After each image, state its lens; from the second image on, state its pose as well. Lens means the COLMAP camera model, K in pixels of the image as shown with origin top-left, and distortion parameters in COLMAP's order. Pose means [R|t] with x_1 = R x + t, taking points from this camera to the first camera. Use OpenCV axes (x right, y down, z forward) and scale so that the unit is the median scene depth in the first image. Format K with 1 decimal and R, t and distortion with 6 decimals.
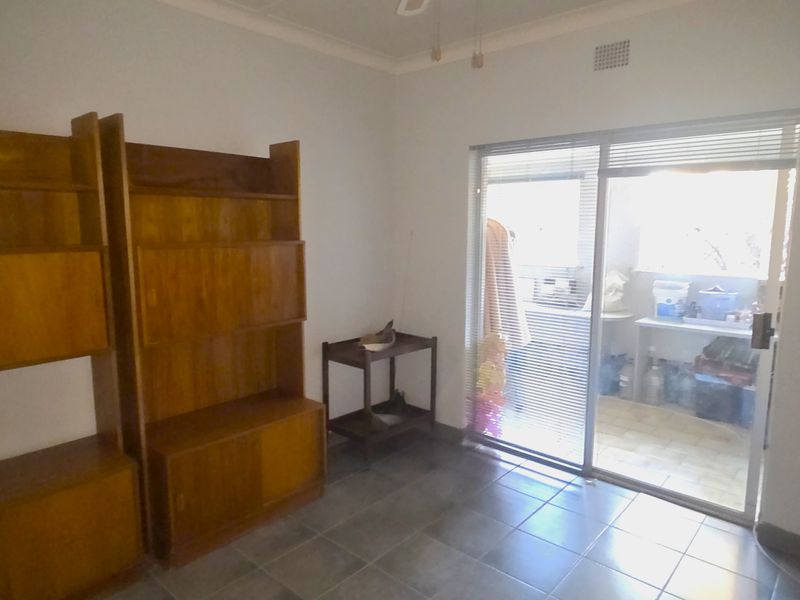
lens RADIAL K [[528.1, 0, 401.5], [0, 528.1, 300.2], [0, 0, 1]] dist [-0.001492, 0.000137]
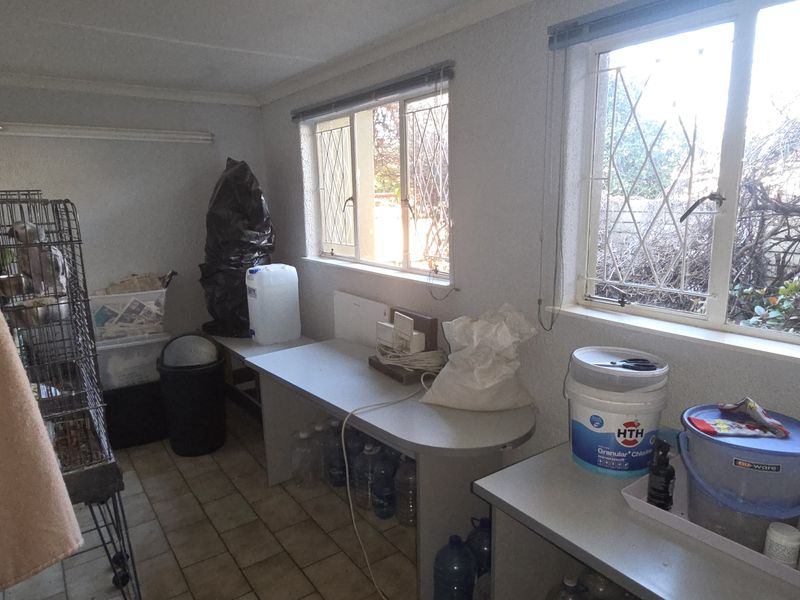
lens RADIAL K [[528.1, 0, 399.0], [0, 528.1, 300.8], [0, 0, 1]] dist [-0.001492, 0.000137]
pose [[0.976872, 0.017473, -0.213111, 0.453459], [-0.006175, 0.998545, 0.053568, -0.088003], [0.213737, -0.051013, 0.975558, 0.659437]]
